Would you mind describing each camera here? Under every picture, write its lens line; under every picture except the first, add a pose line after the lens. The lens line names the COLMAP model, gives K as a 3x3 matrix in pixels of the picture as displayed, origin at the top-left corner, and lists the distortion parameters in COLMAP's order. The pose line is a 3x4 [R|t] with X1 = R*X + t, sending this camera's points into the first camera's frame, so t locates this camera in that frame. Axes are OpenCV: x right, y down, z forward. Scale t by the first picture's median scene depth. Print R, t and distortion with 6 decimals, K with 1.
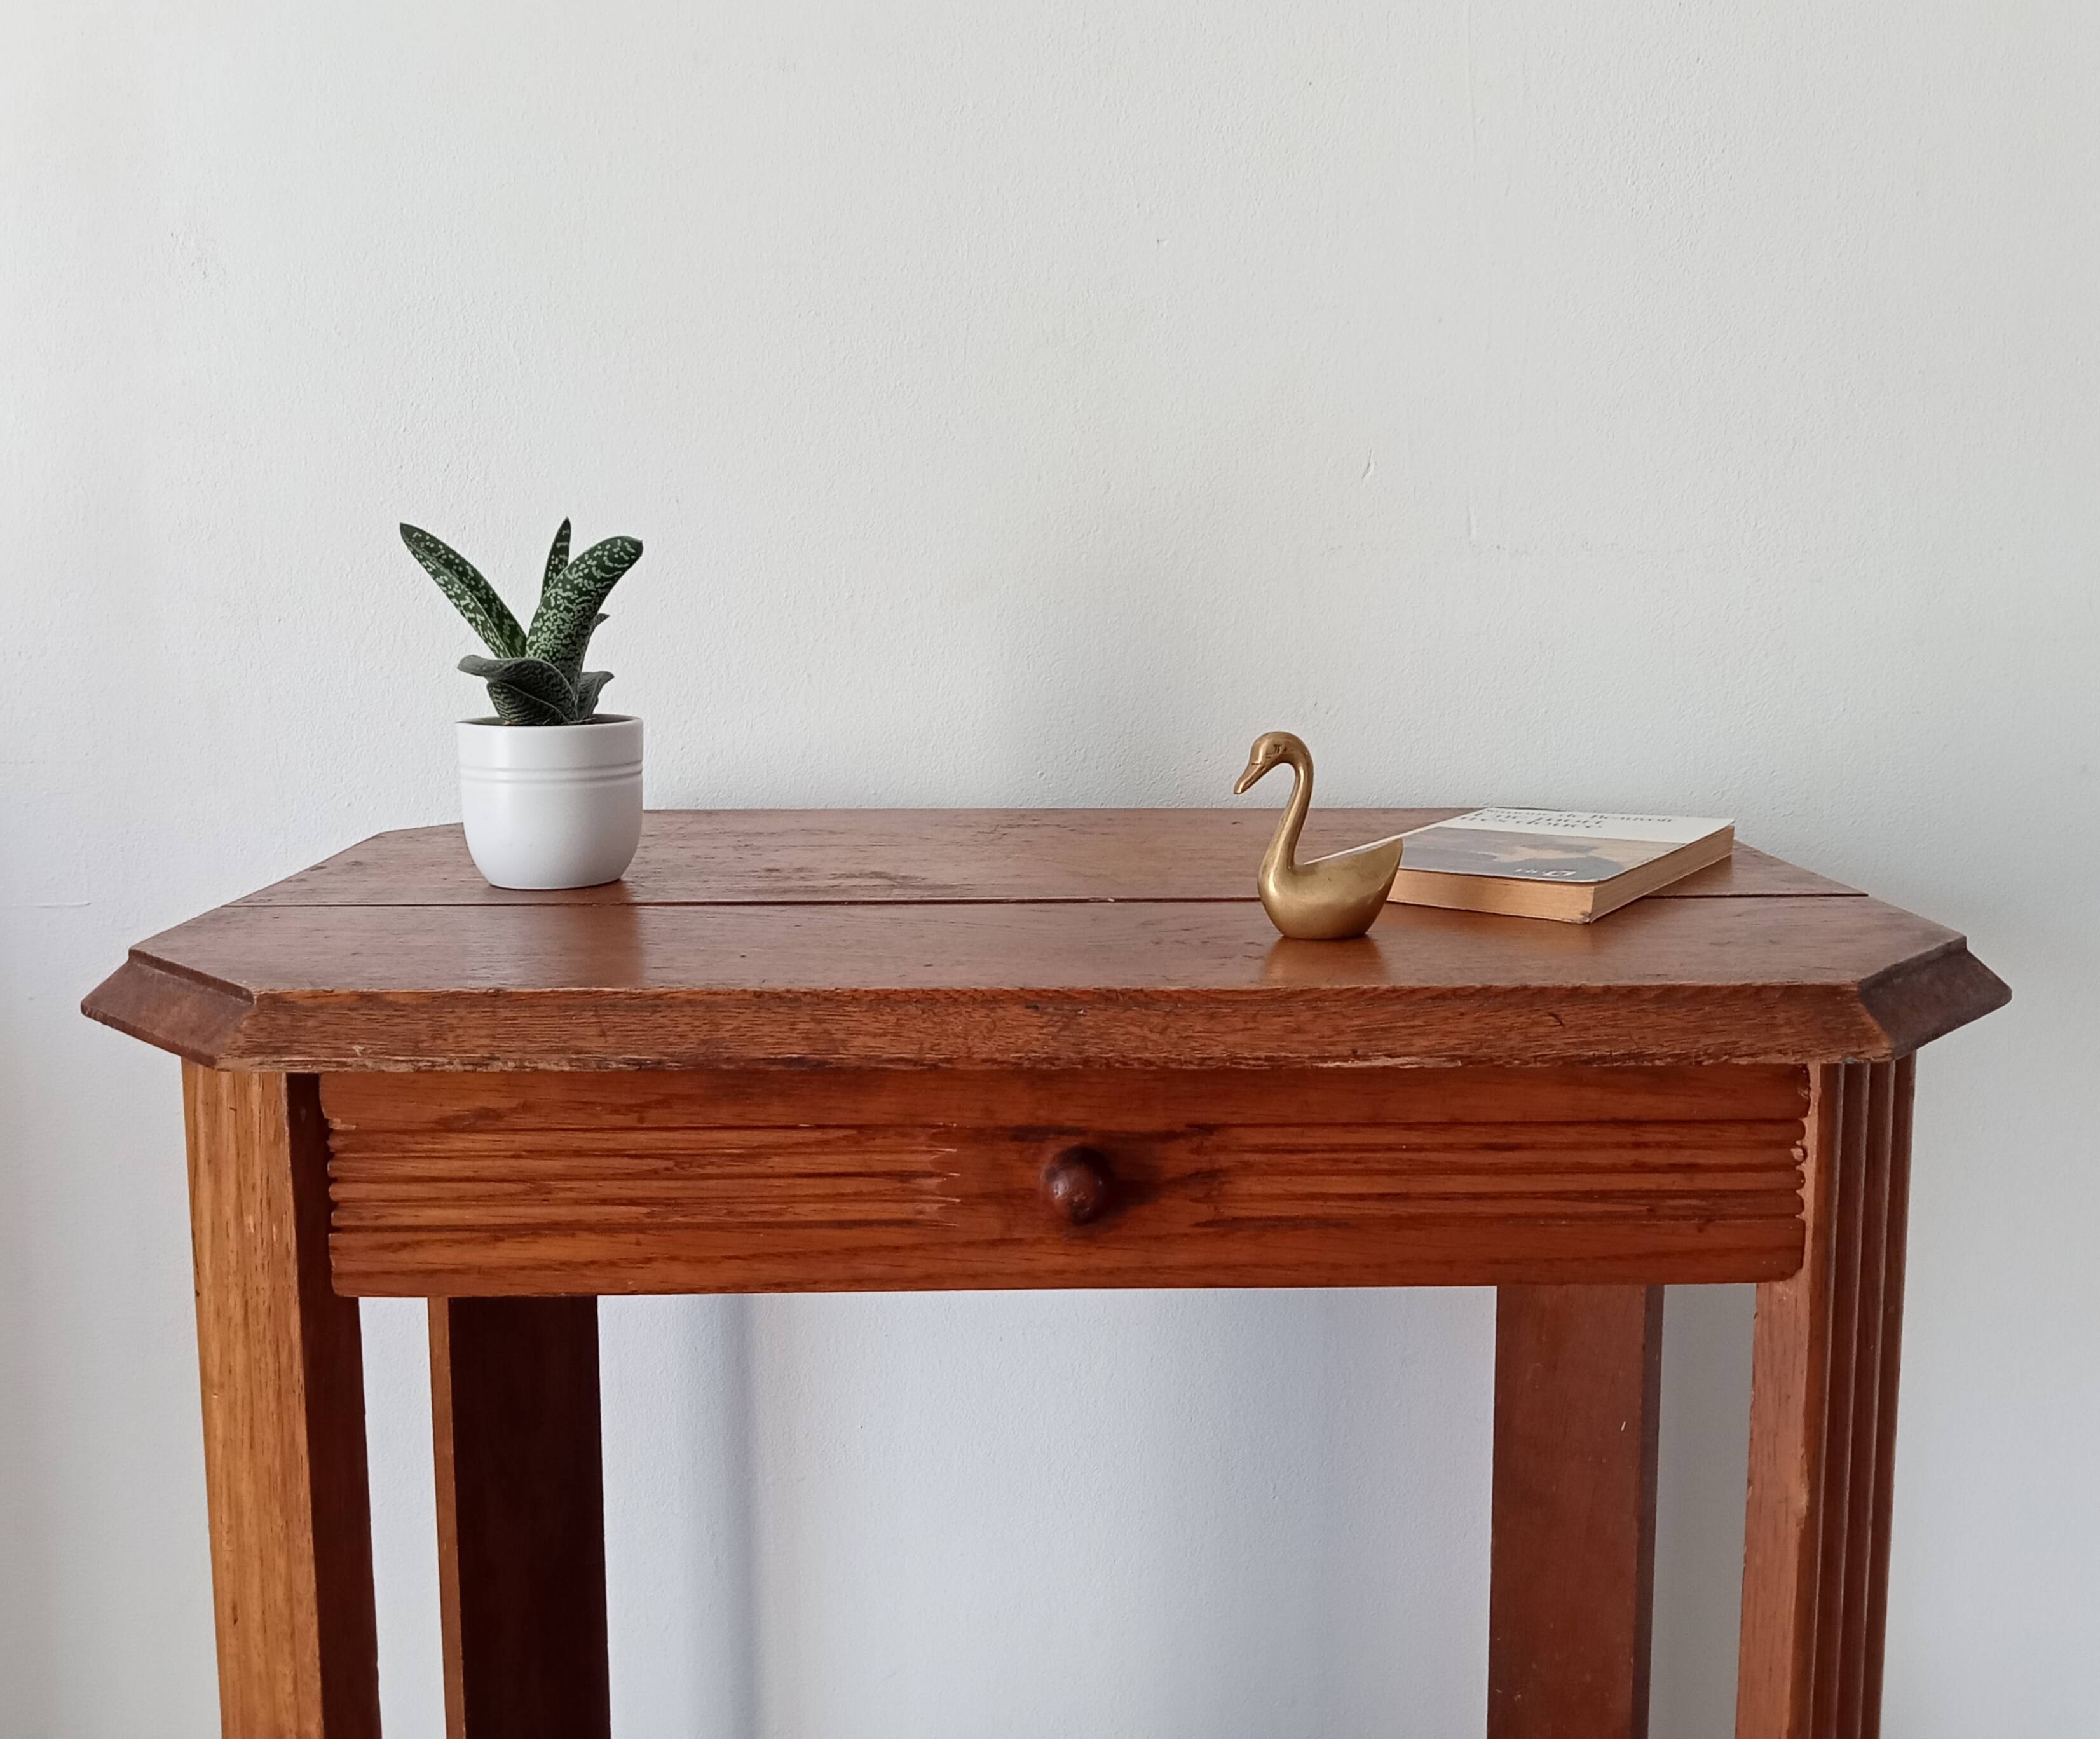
lens RADIAL K [[1969.5, 0, 1054.7], [0, 1969.5, 777.7], [0, 0, 1]] dist [0.006017, 0.001140]
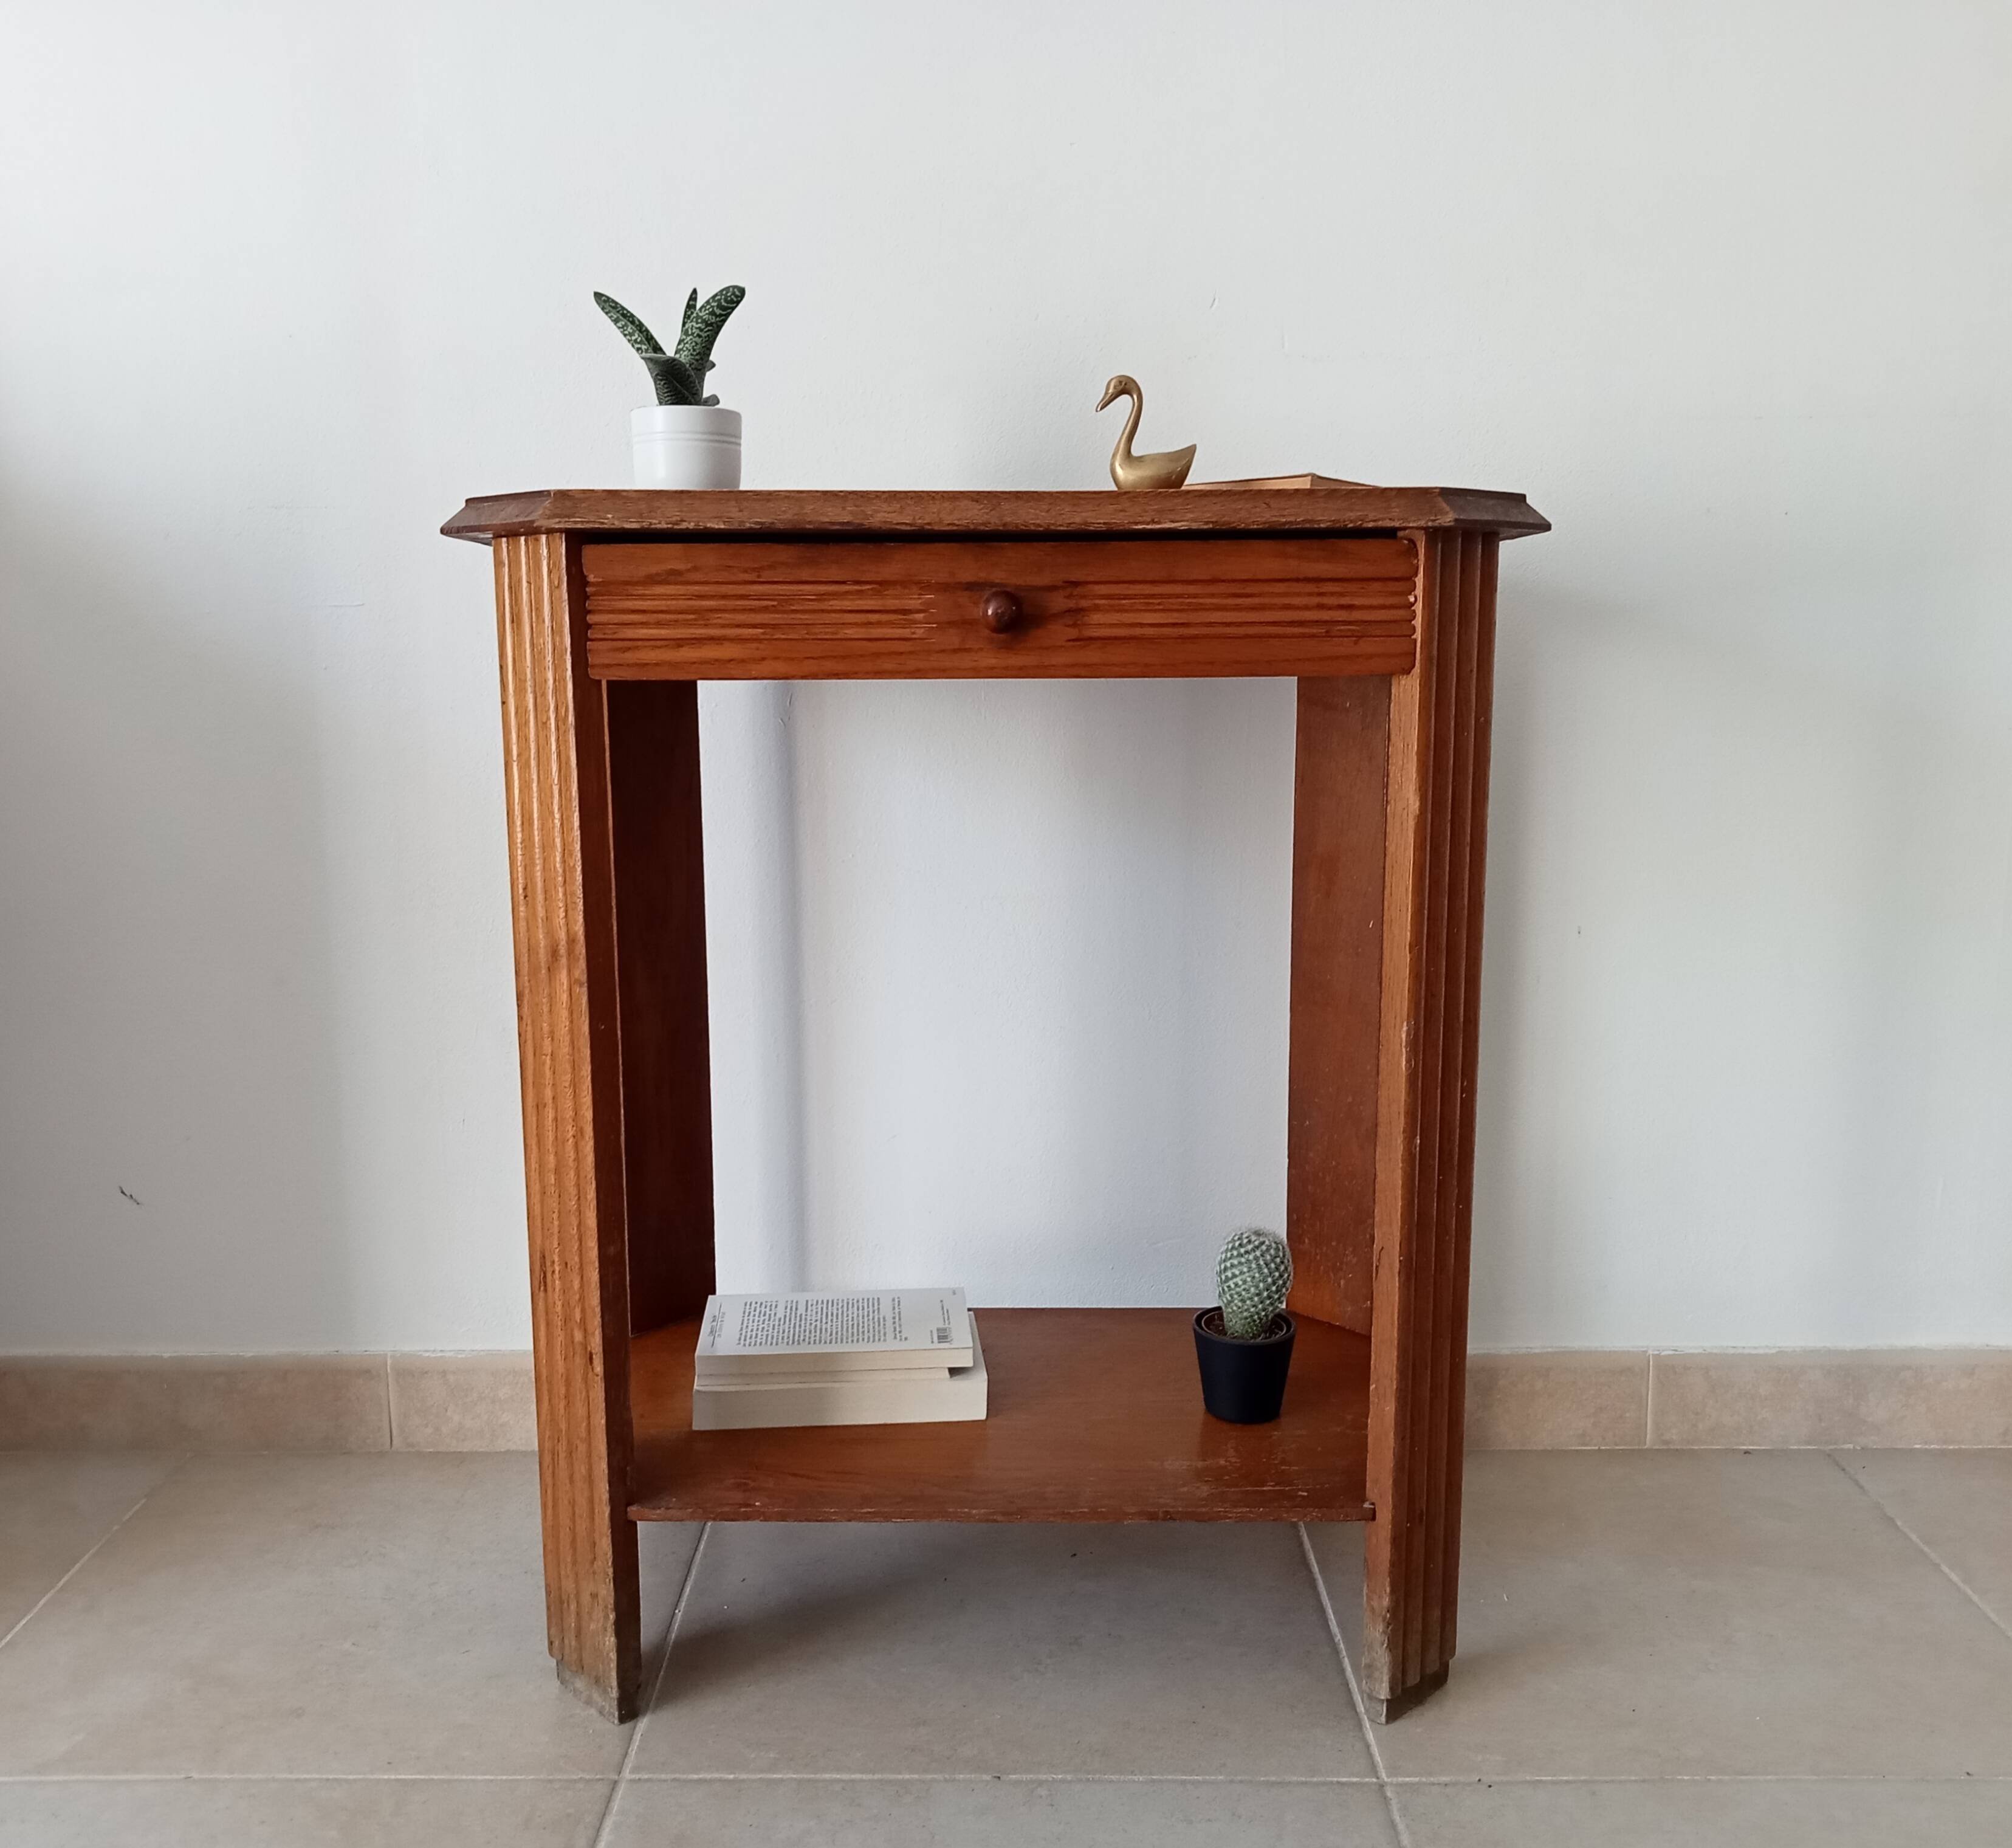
lens RADIAL K [[1871.2, 0, 965.0], [0, 1871.2, 964.7], [0, 0, 1]] dist [0.046571, -0.064357]
pose [[0.999285, 0.000806, -0.037792, 0.042398], [0.001051, 0.998793, 0.049112, 0.436643], [0.037786, -0.049116, 0.998078, -0.707249]]
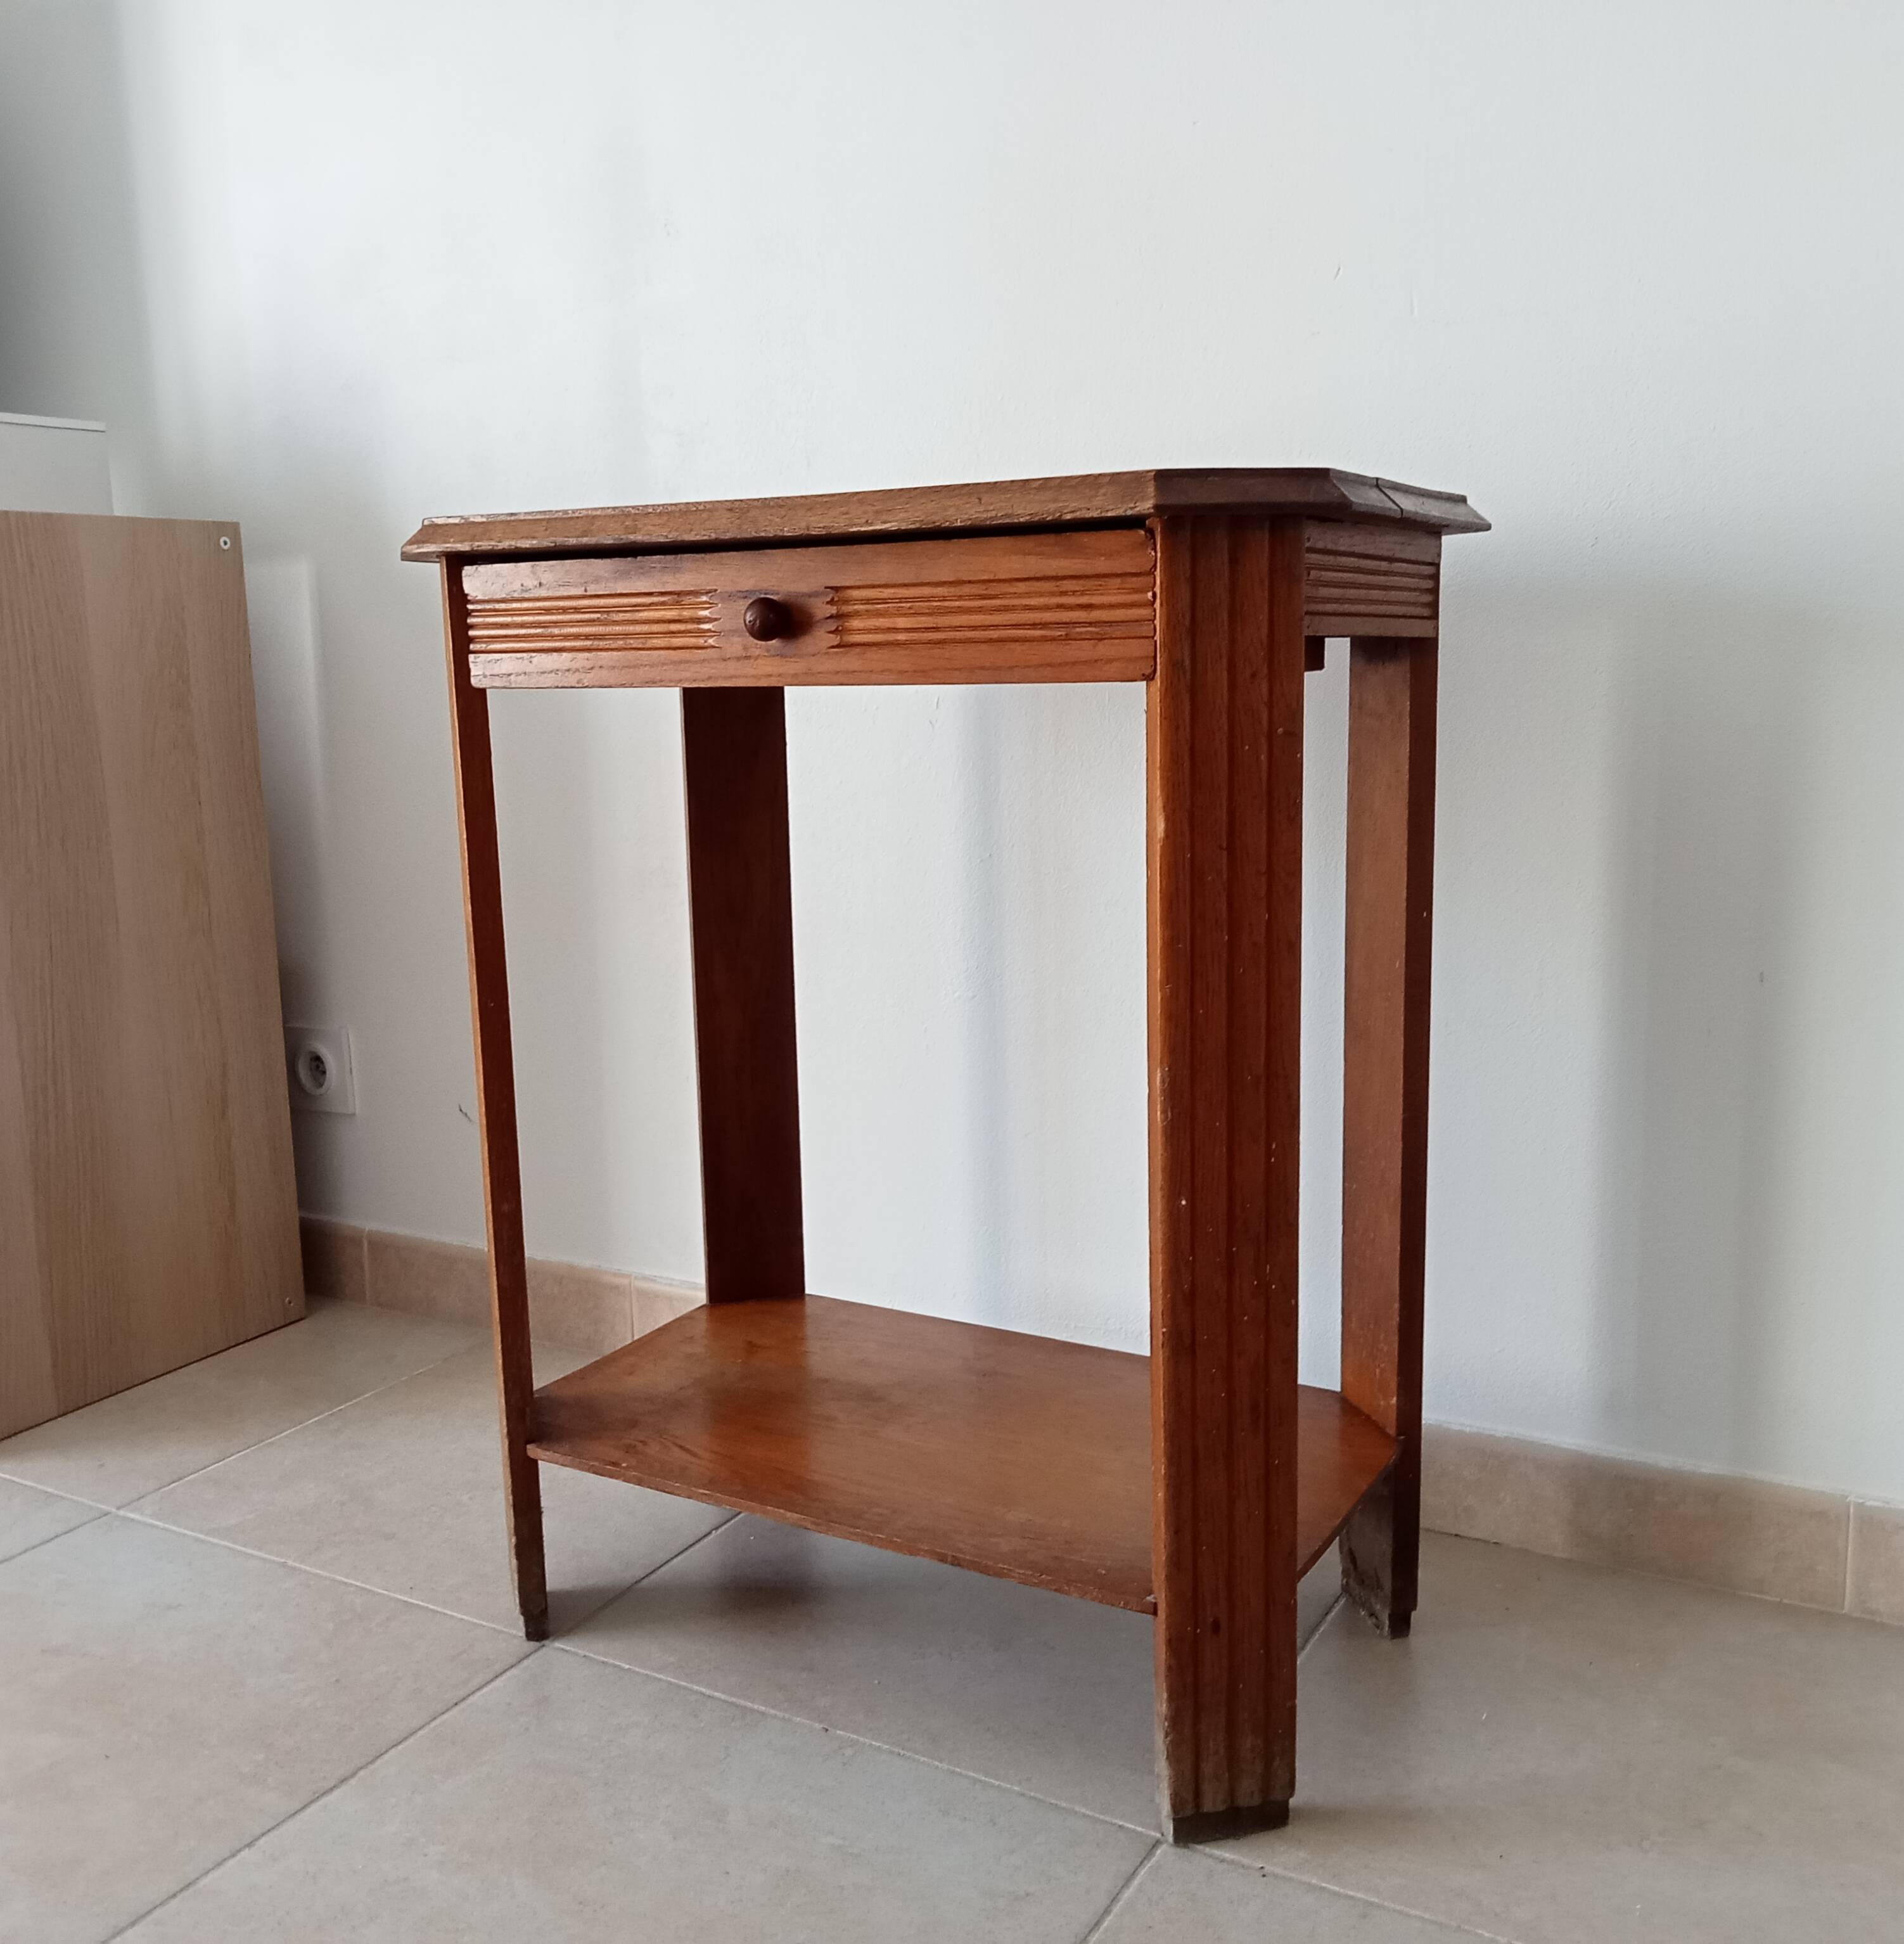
lens RADIAL K [[1866.1, 0, 952.0], [0, 1866.1, 972.0], [0, 0, 1]] dist [0.009314, -0.006038]
pose [[0.855282, 0.070306, -0.513371, 1.032254], [-0.042945, 0.996962, 0.064986, 0.402332], [0.516380, -0.033534, 0.855702, -0.369268]]
